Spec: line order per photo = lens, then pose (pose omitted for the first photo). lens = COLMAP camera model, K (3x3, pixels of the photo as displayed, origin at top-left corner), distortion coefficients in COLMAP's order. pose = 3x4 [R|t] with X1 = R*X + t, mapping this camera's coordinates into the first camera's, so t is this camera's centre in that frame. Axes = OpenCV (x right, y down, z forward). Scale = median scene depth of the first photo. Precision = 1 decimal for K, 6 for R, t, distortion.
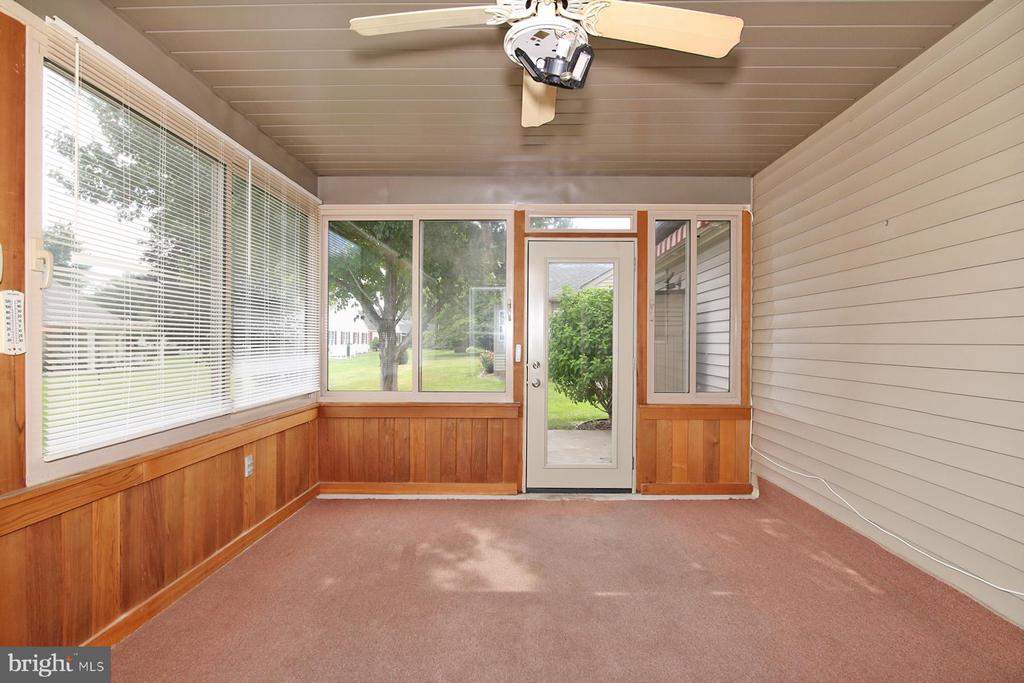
lens RADIAL K [[509.0, 0, 512.0], [0, 509.0, 341.5], [0, 0, 1]] dist [0.001080, 0.000114]
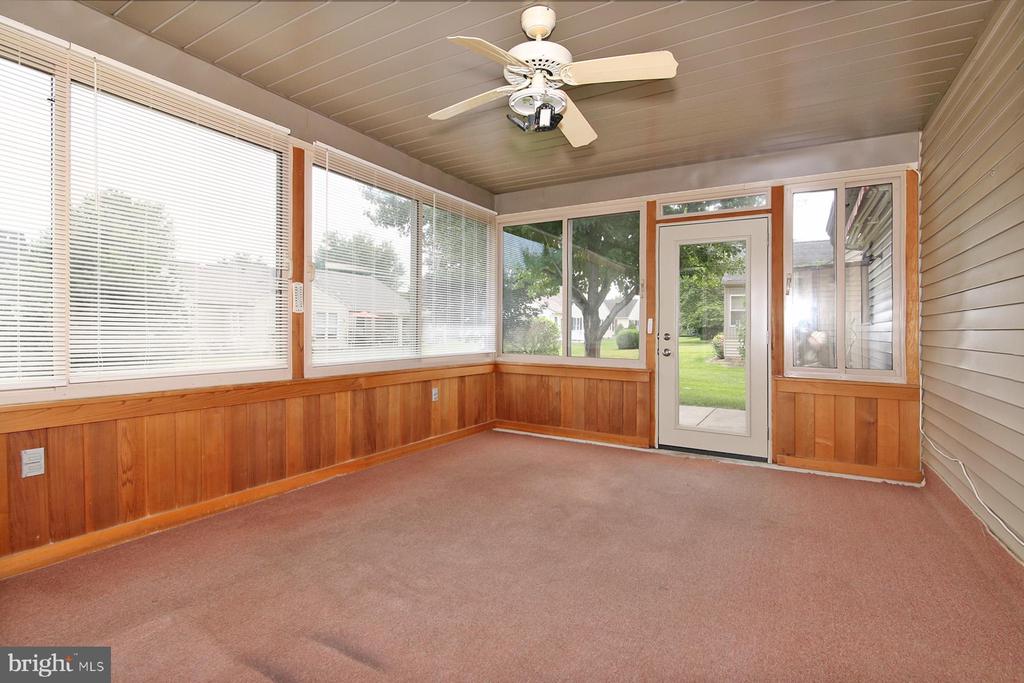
lens RADIAL K [[487.5, 0, 514.0], [0, 487.5, 335.8], [0, 0, 1]] dist [-0.000163, -0.000243]
pose [[0.873767, 0.010433, -0.486232, 0.284705], [-0.005823, 0.999923, 0.010990, 0.036349], [0.486309, -0.006771, 0.873760, -0.114237]]
